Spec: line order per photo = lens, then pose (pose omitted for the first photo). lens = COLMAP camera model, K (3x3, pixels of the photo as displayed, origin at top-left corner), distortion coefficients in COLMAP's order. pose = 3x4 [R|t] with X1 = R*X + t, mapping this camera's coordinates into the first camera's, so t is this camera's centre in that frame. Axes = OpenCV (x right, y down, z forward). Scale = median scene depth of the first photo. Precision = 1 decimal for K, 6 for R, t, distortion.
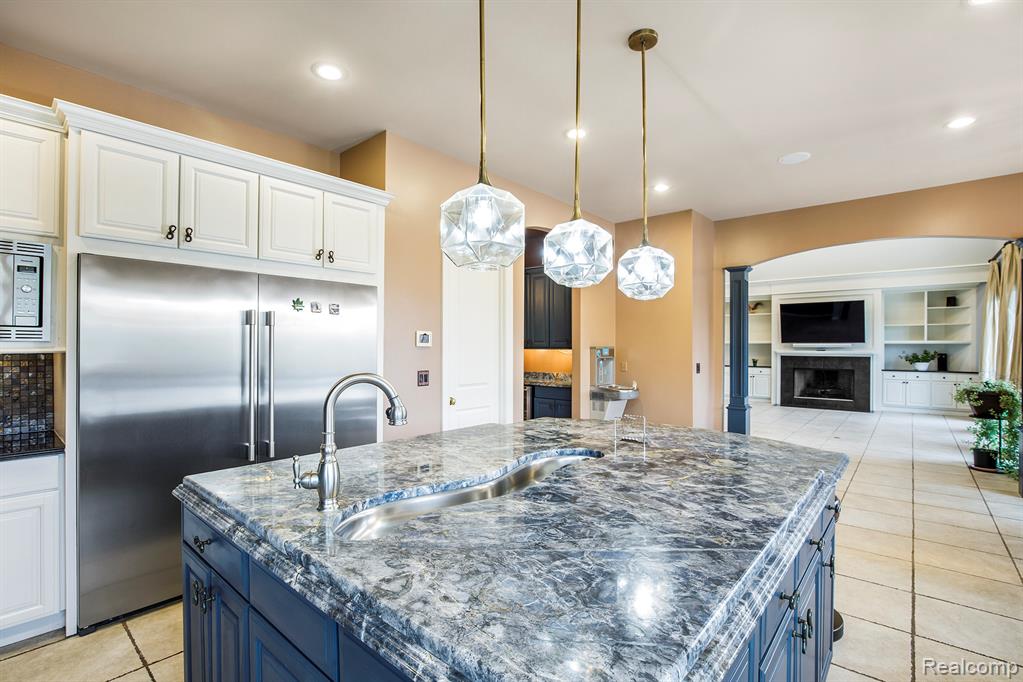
lens RADIAL K [[474.2, 0, 509.1], [0, 474.2, 348.7], [0, 0, 1]] dist [-0.021844, 0.002199]
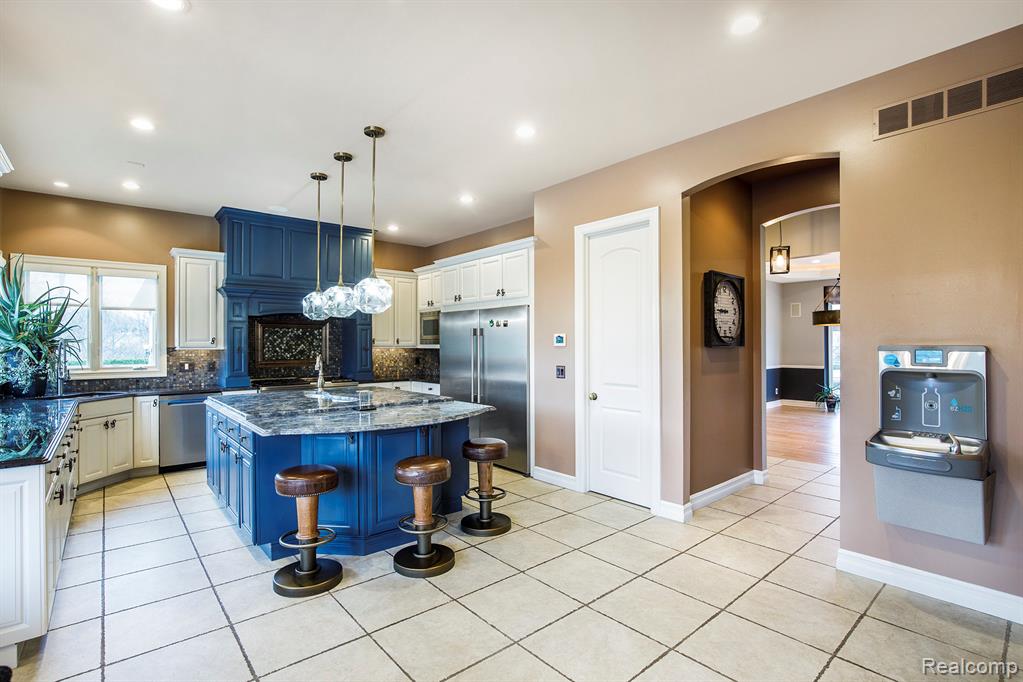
lens RADIAL K [[474.2, 0, 494.8], [0, 474.2, 340.8], [0, 0, 1]] dist [-0.021844, 0.002199]
pose [[-0.152924, -0.008479, -0.988202, 1.079449], [-0.003154, 0.999962, -0.008092, -0.008469], [0.988233, 0.001879, -0.152945, 1.033752]]
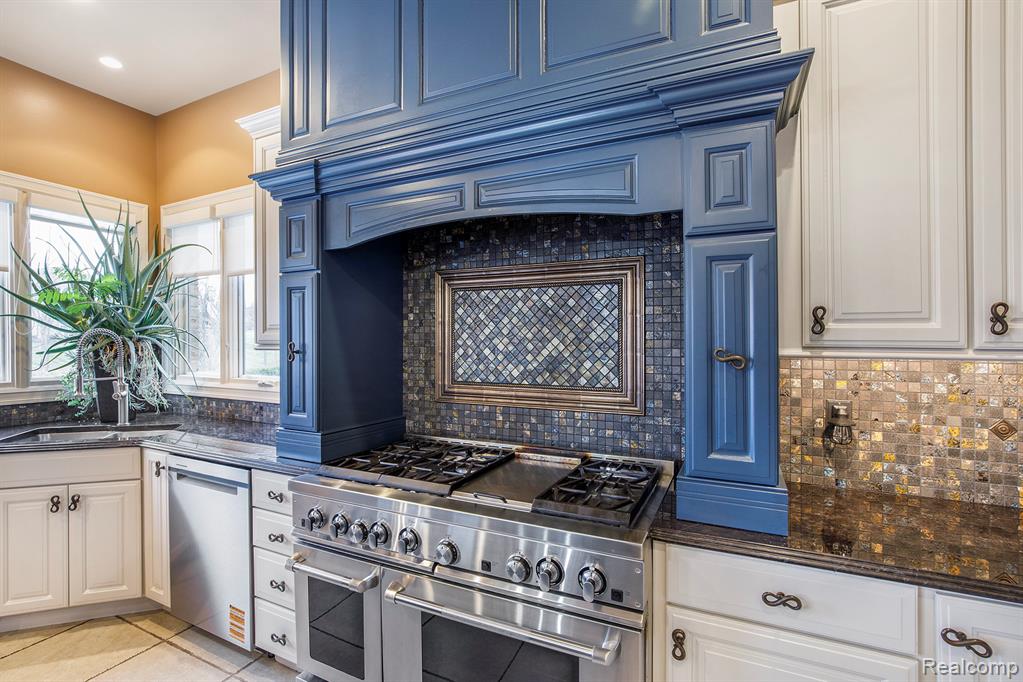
lens RADIAL K [[474.2, 0, 506.6], [0, 474.2, 341.6], [0, 0, 1]] dist [-0.021844, 0.002199]
pose [[-0.962136, -0.008943, -0.272422, -0.341687], [-0.008723, 0.999960, -0.002021, -0.001569], [0.272429, 0.000432, -0.962176, 0.562962]]
